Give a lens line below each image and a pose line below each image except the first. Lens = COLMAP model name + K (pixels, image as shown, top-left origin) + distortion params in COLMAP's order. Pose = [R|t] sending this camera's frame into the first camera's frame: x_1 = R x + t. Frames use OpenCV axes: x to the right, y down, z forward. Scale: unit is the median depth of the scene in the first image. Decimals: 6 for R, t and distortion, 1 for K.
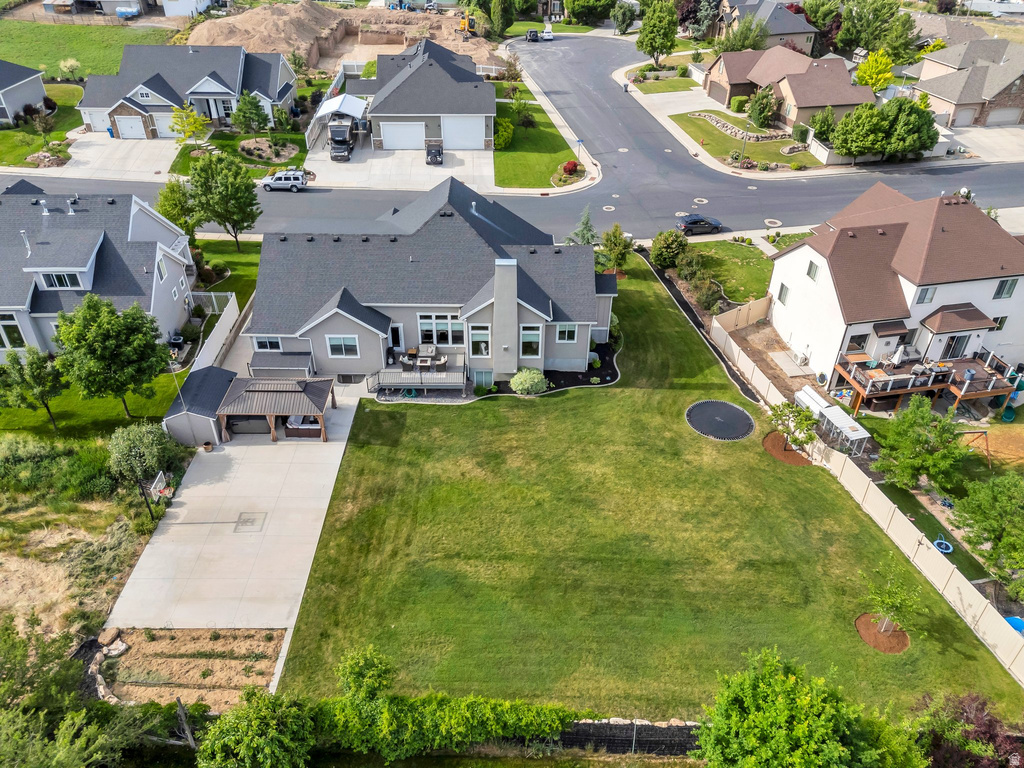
lens RADIAL K [[749.1, 0, 511.8], [0, 749.1, 380.3], [0, 0, 1]] dist [0.086290, -0.082771]
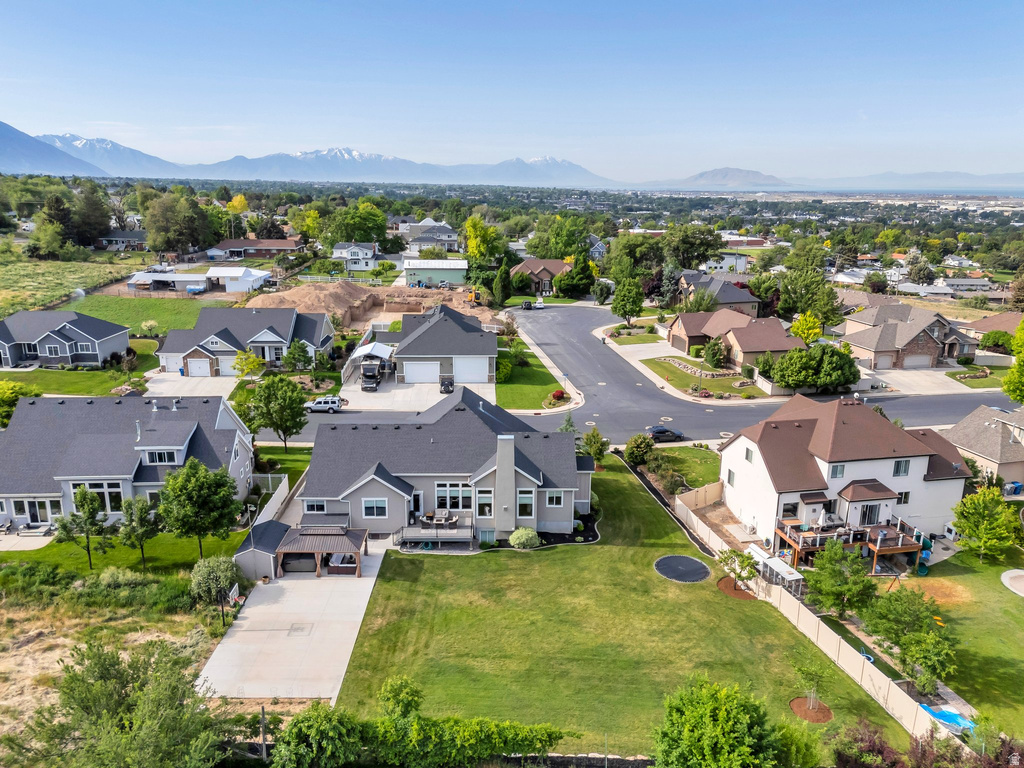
lens RADIAL K [[749.1, 0, 511.8], [0, 749.1, 380.3], [0, 0, 1]] dist [0.086290, -0.082771]
pose [[0.999995, -0.002526, 0.002079, 0.000248], [0.003079, 0.941583, -0.336766, 0.175465], [-0.001107, 0.336770, 0.941586, -0.245308]]
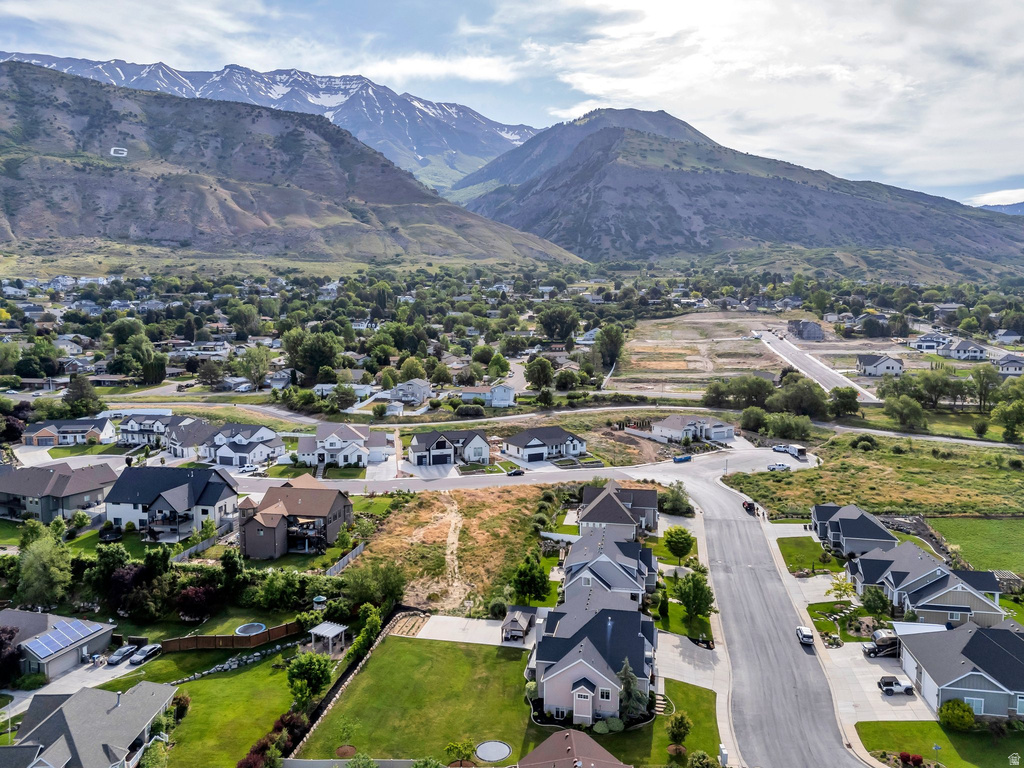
lens RADIAL K [[749.1, 0, 511.8], [0, 749.1, 380.3], [0, 0, 1]] dist [0.086290, -0.082771]
pose [[-0.209658, 0.081394, -0.974381, 1.915328], [-0.553690, 0.811472, 0.186923, -1.002828], [0.805898, 0.578695, -0.125065, 0.754713]]
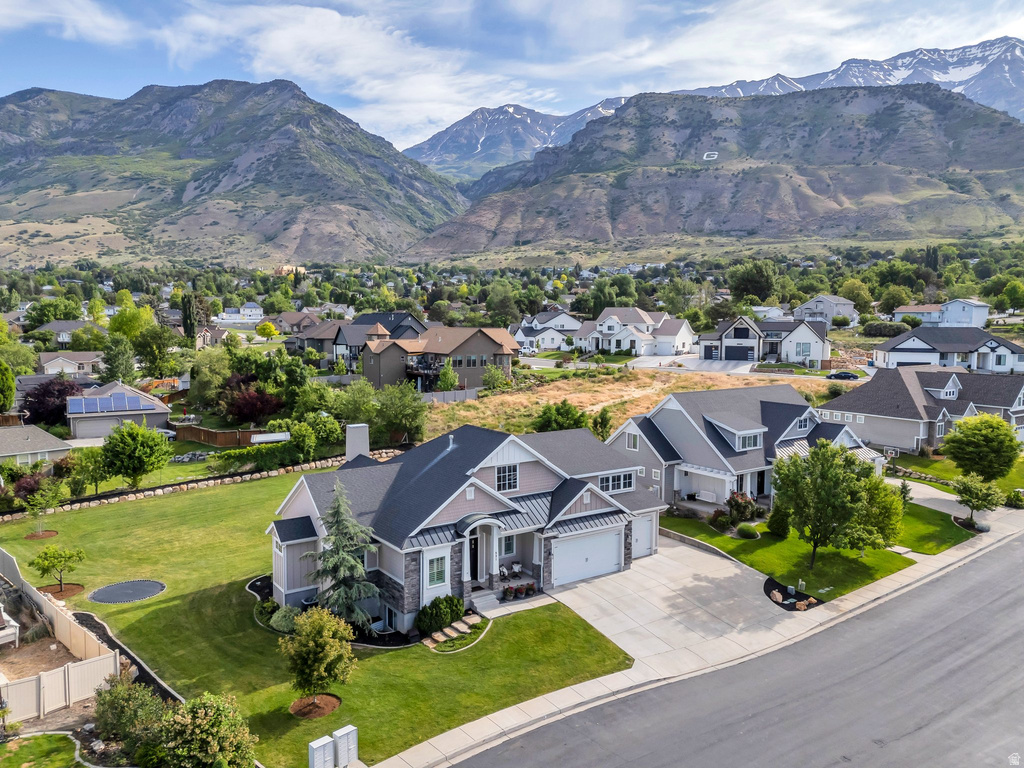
lens RADIAL K [[749.1, 0, 511.8], [0, 749.1, 380.3], [0, 0, 1]] dist [0.086290, -0.082771]
pose [[-0.822586, 0.033400, -0.567658, 0.414875], [-0.333316, 0.780472, 0.528927, -0.834718], [0.460708, 0.624298, -0.630873, 1.664508]]
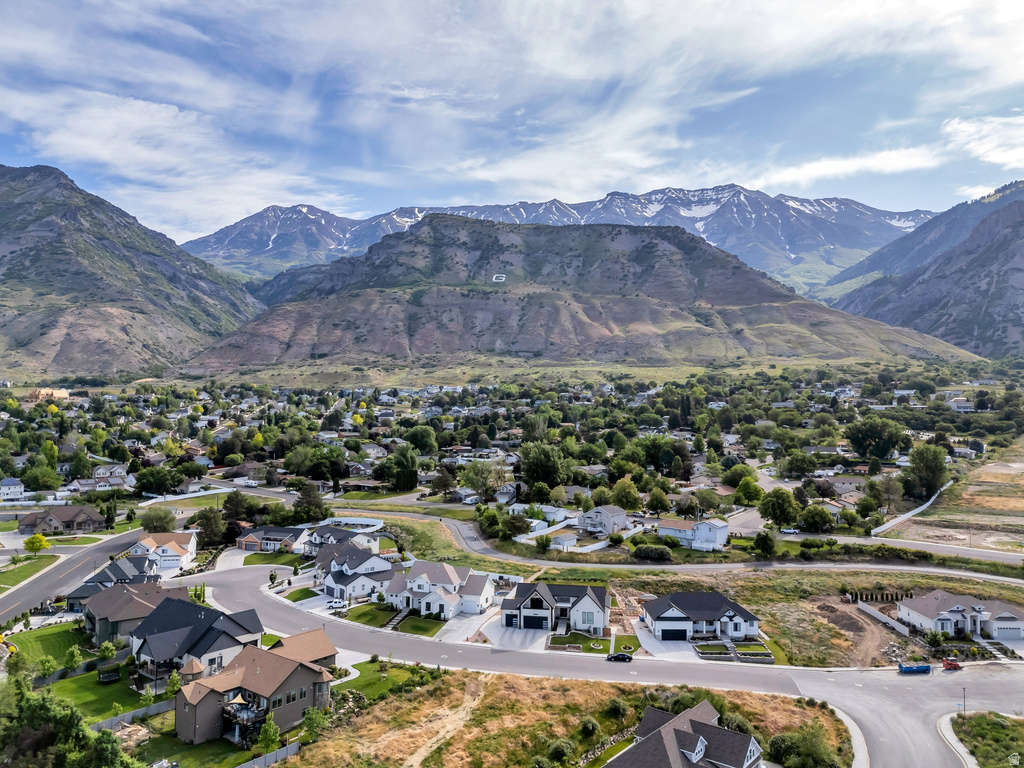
lens RADIAL K [[749.1, 0, 511.8], [0, 749.1, 380.3], [0, 0, 1]] dist [0.086290, -0.082771]
pose [[-0.641689, -0.045252, -0.765629, 0.652864], [-0.443750, 0.836110, 0.322498, -1.545617], [0.625556, 0.546692, -0.556604, 1.354804]]
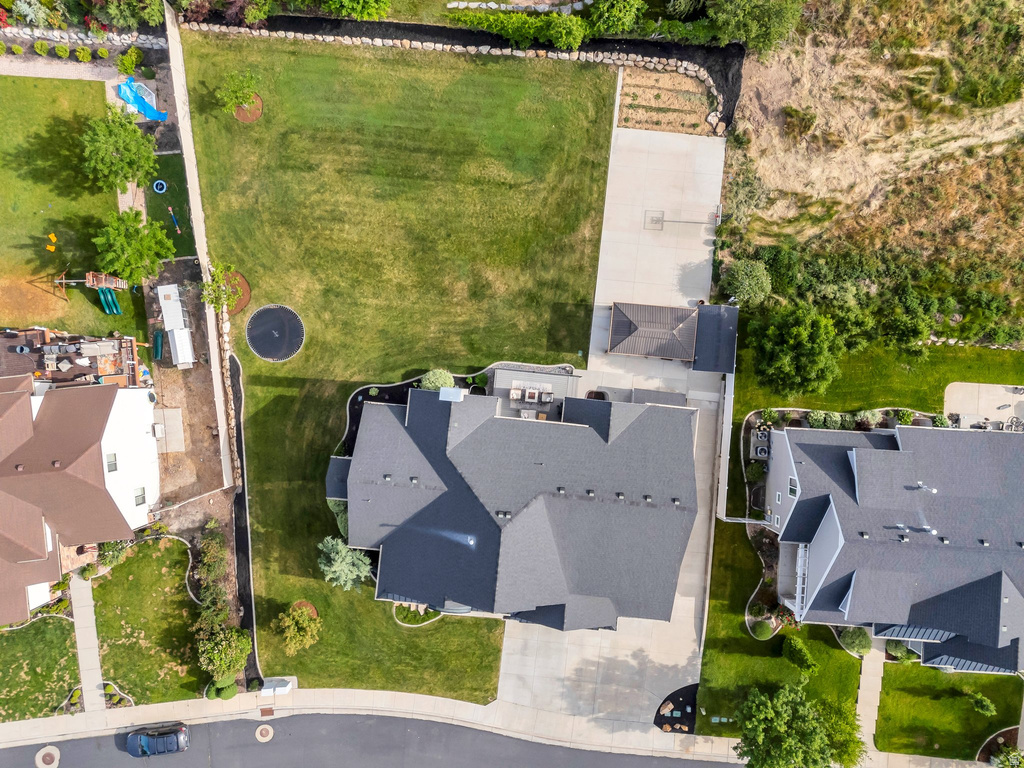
lens RADIAL K [[749.1, 0, 511.8], [0, 749.1, 380.3], [0, 0, 1]] dist [0.086290, -0.082771]
pose [[-0.993857, -0.108135, -0.023571, -0.061555], [0.041258, -0.559622, 0.827721, -0.919561], [-0.102696, 0.821663, 0.560645, 0.378934]]
